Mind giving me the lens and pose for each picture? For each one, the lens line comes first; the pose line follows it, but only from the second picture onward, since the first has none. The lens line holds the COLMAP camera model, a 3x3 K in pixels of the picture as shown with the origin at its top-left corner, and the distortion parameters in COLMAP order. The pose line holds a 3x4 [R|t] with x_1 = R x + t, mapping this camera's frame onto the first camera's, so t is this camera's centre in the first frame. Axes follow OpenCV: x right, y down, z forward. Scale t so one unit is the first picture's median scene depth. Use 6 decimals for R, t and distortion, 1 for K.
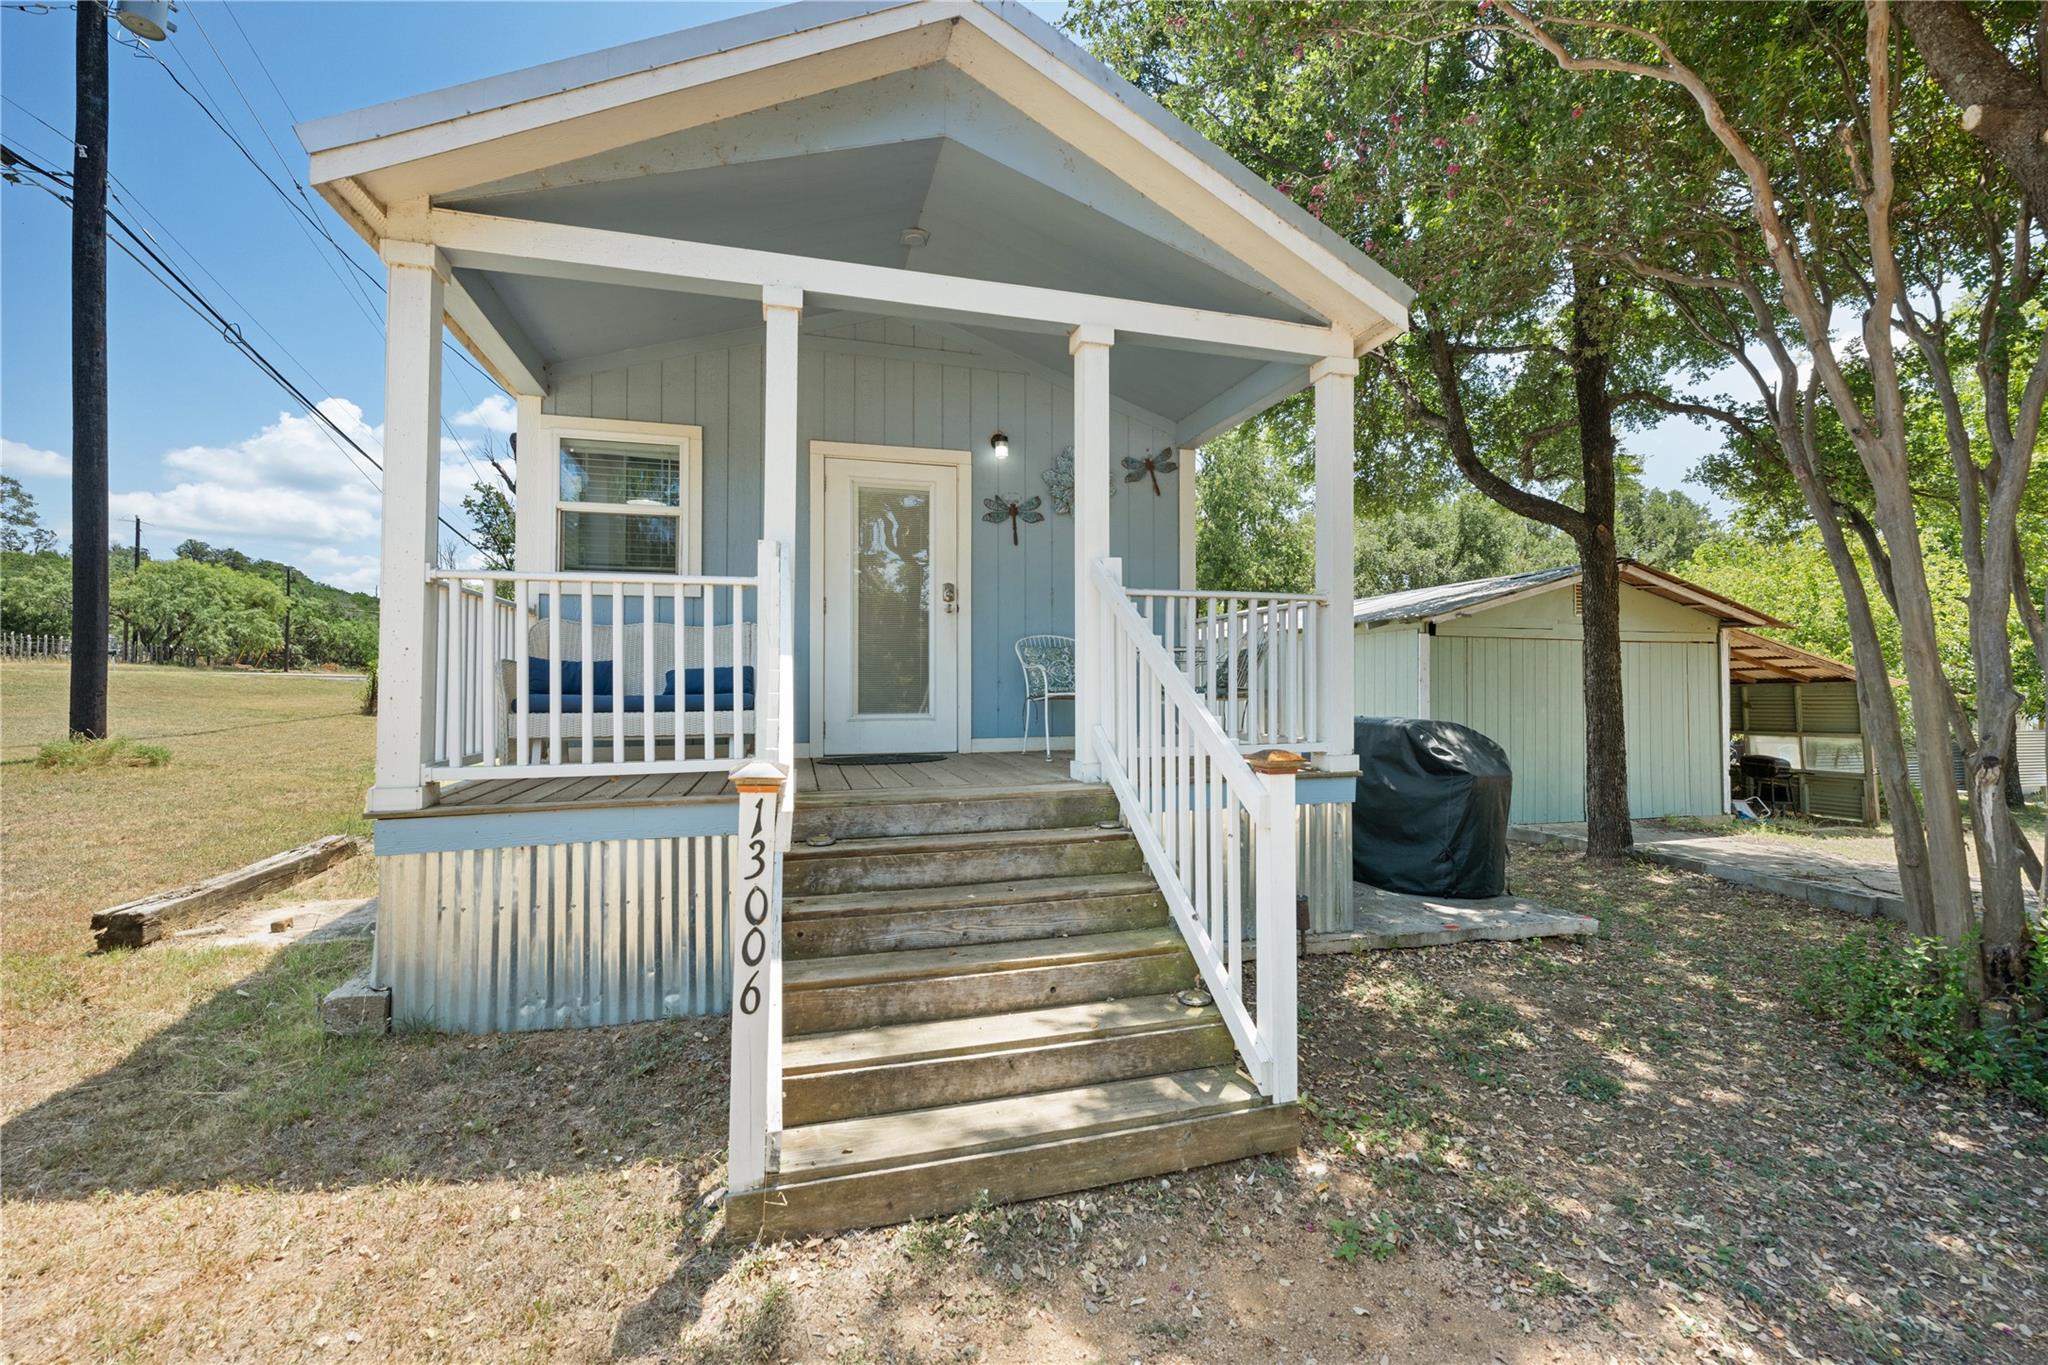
lens RADIAL K [[818.6, 0, 1016.1], [0, 818.6, 673.0], [0, 0, 1]] dist [-0.001287, 0.000169]
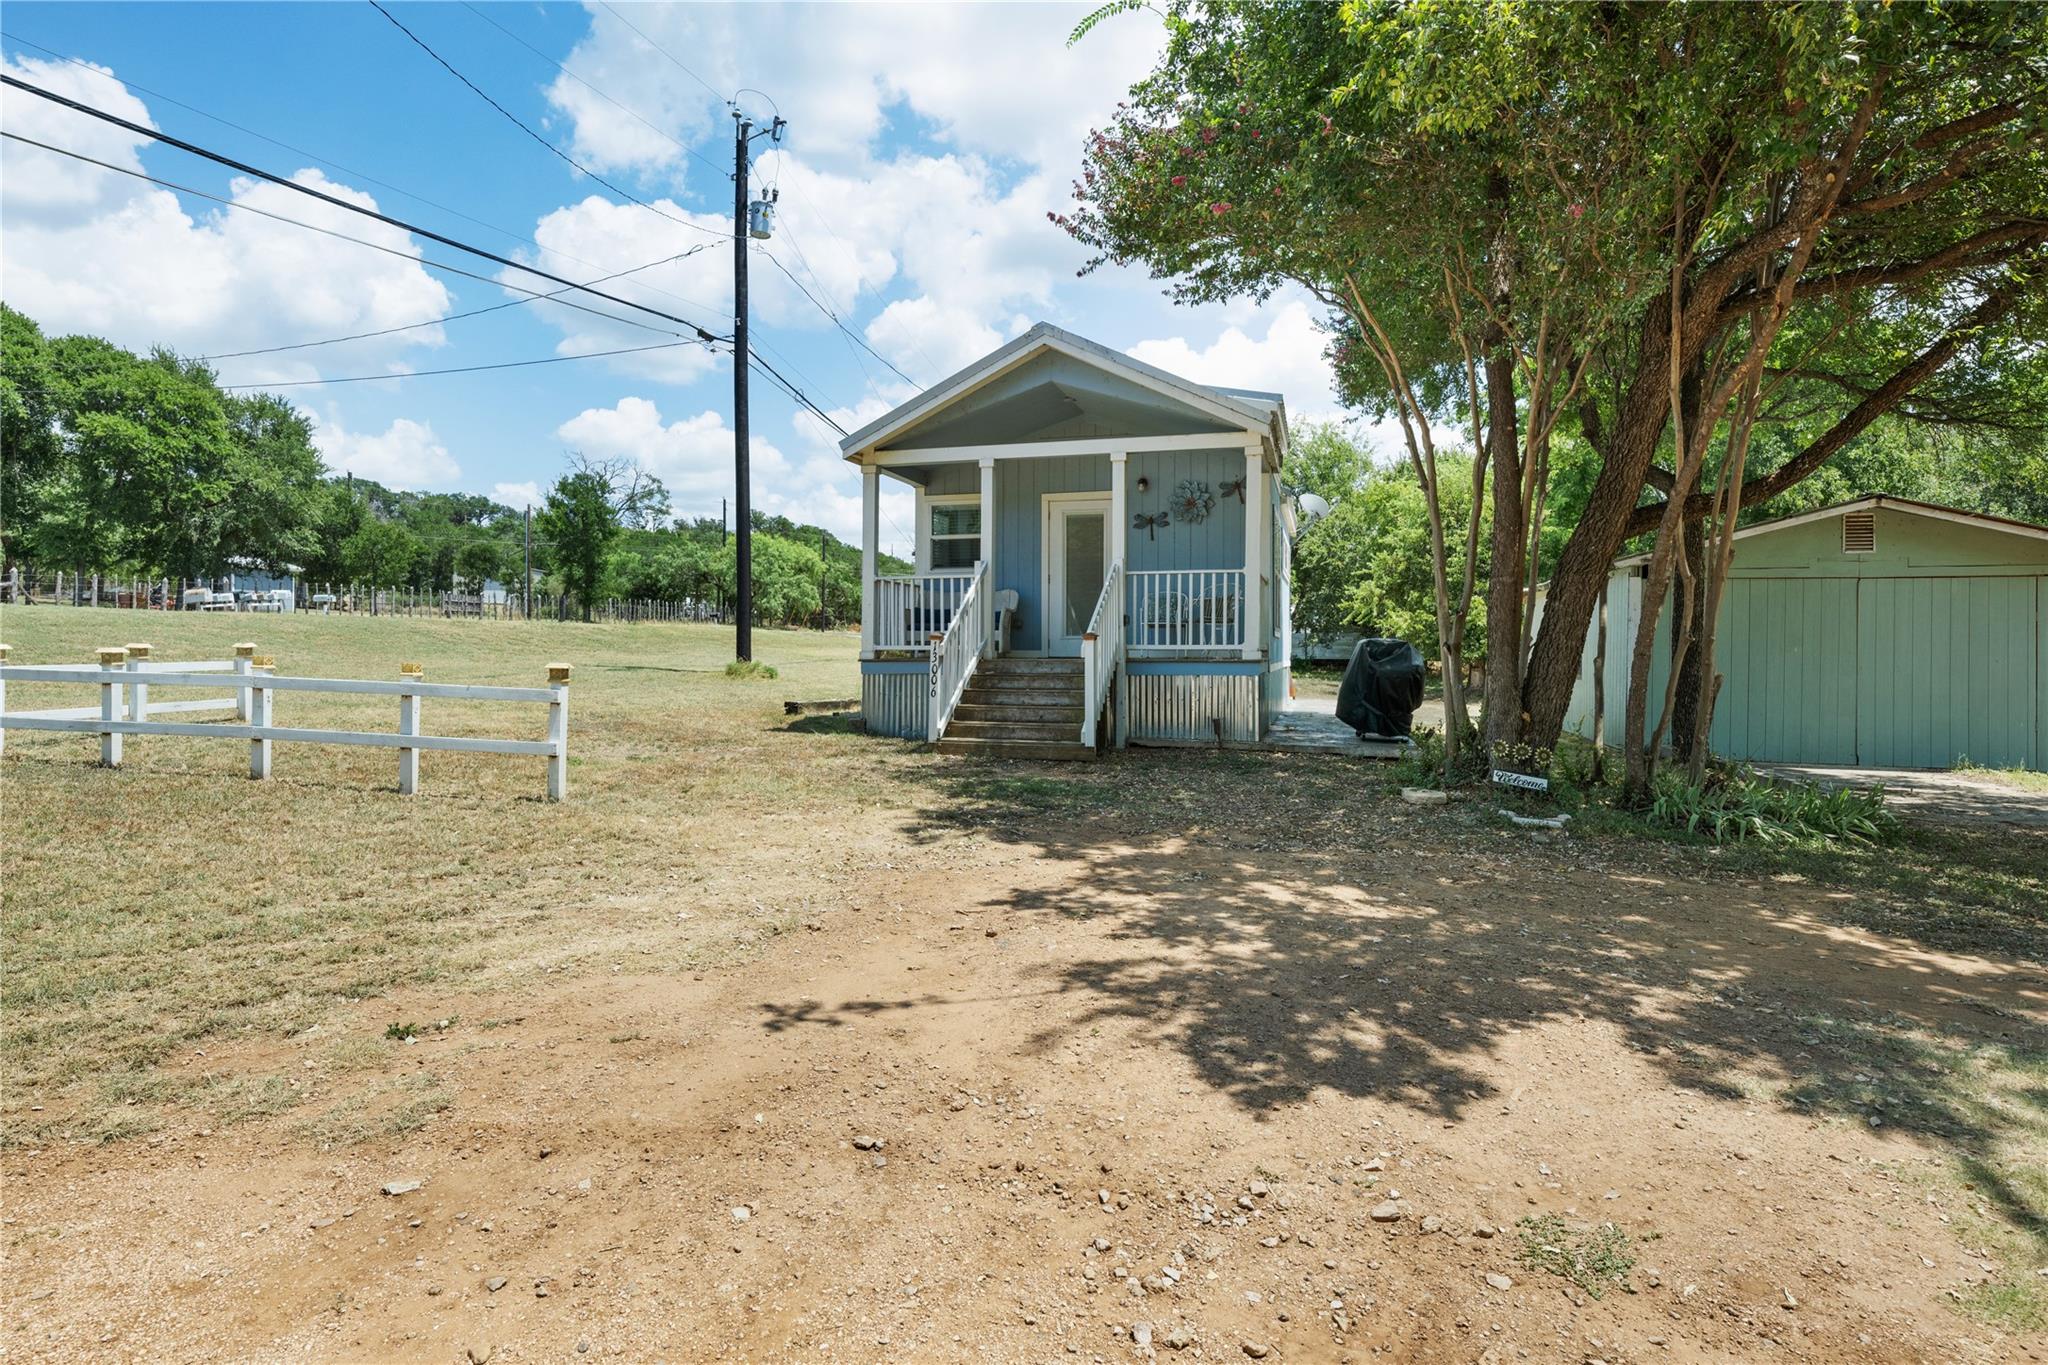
lens RADIAL K [[1124.7, 0, 1025.1], [0, 1124.7, 677.4], [0, 0, 1]] dist [-0.000324, 0.000034]
pose [[0.853297, 0.016854, -0.521152, 1.445083], [0.002556, 0.999330, 0.036503, 0.067392], [0.521418, -0.032480, 0.852683, -1.695717]]
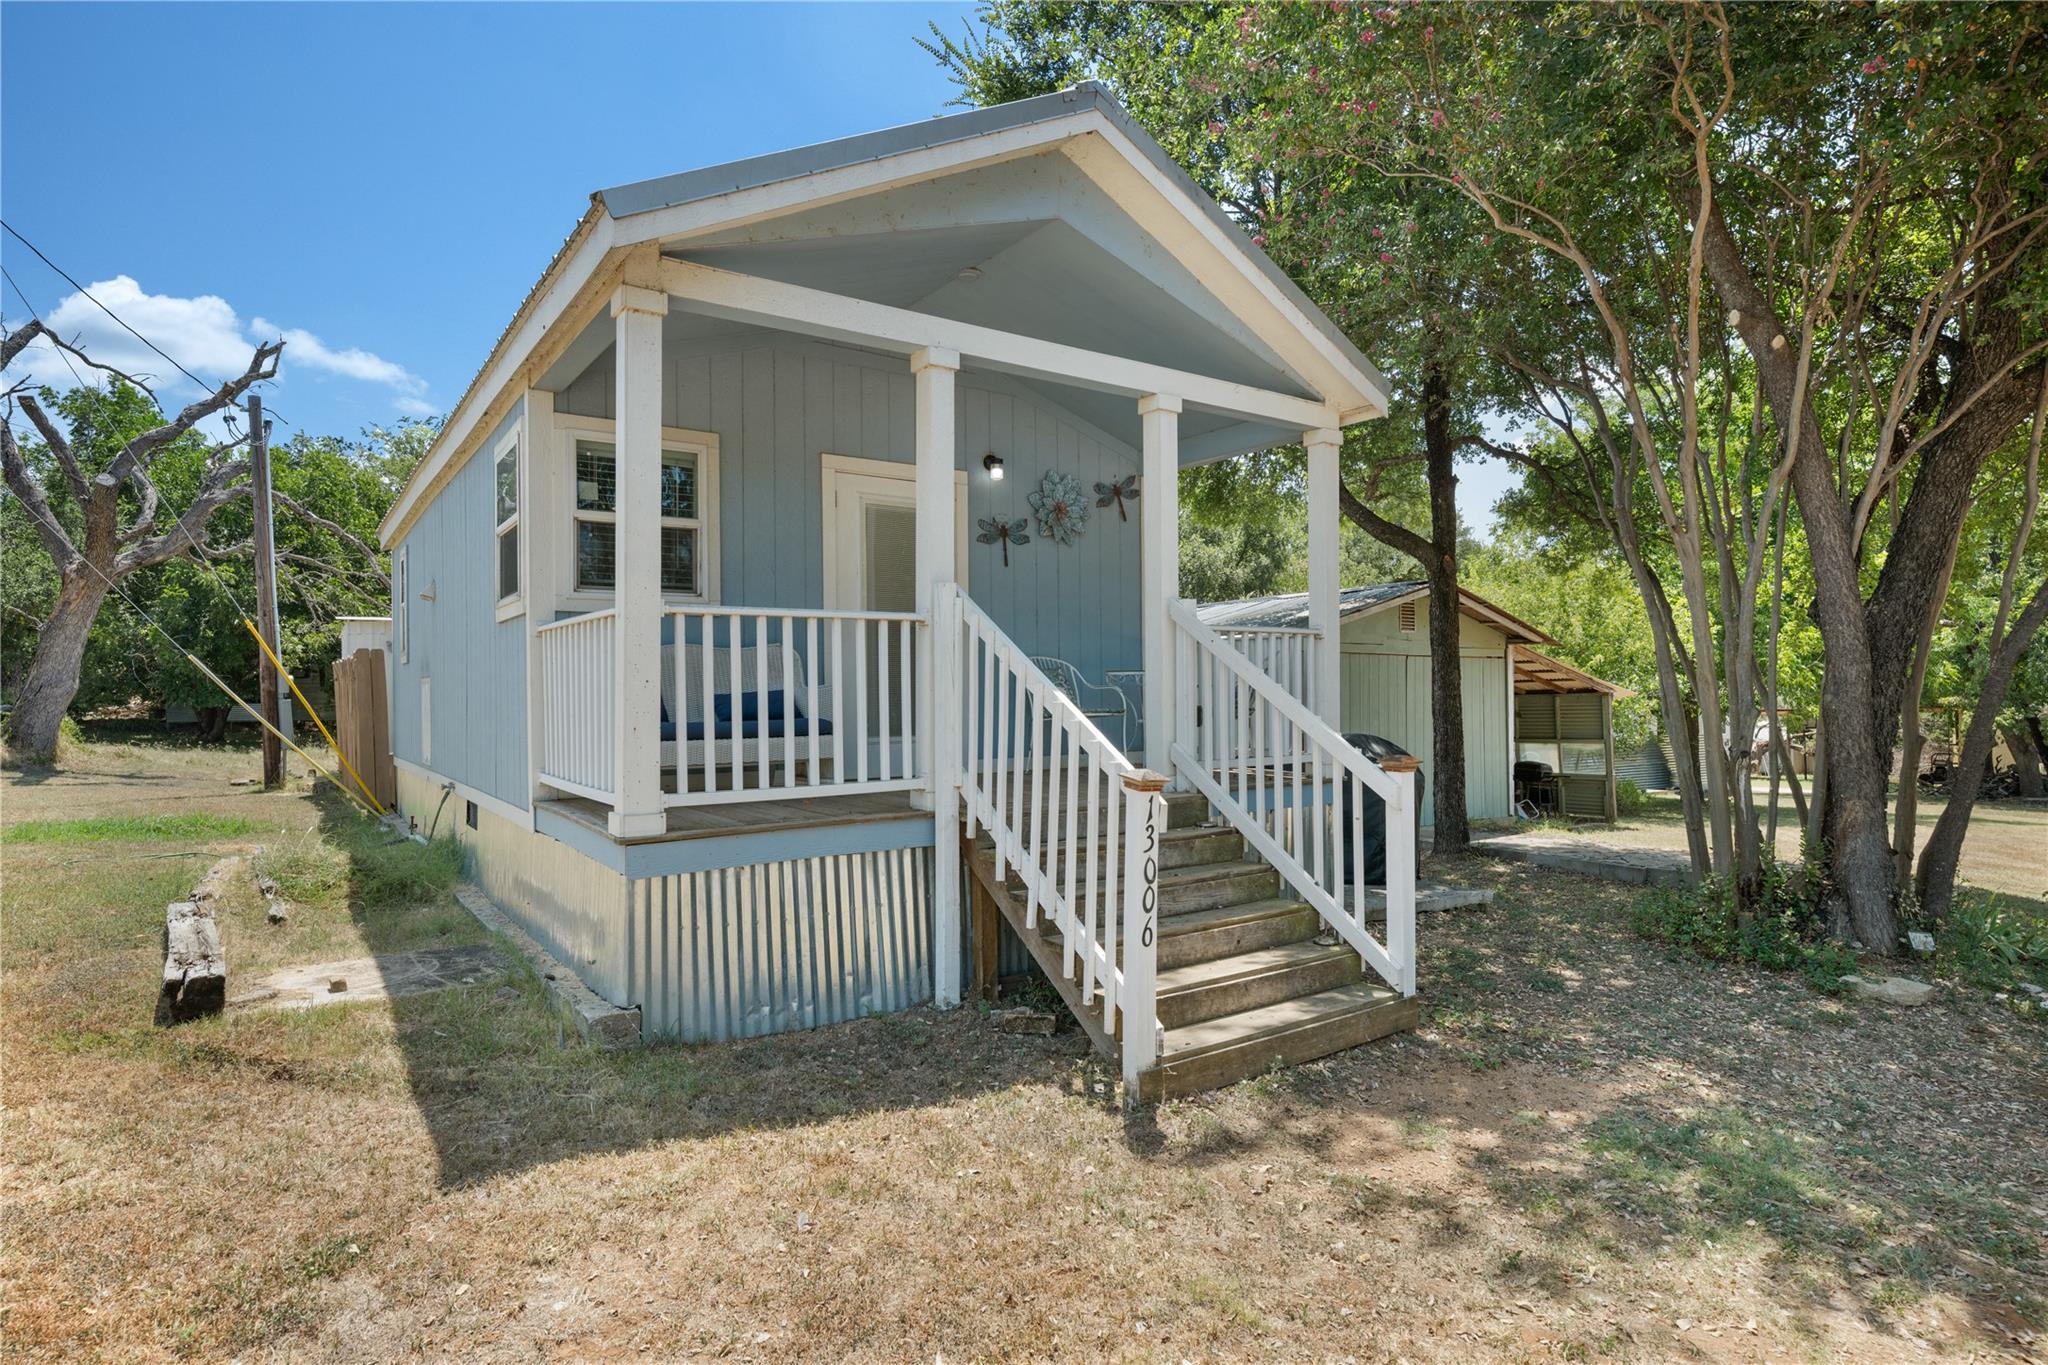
lens RADIAL K [[1069.4, 0, 1019.9], [0, 1069.4, 691.1], [0, 0, 1]] dist [-0.002009, -0.000833]
pose [[0.945157, -0.004273, 0.326587, -0.581457], [0.000690, 0.999938, 0.011086, -0.025109], [-0.326614, -0.010252, 0.945102, -0.348085]]
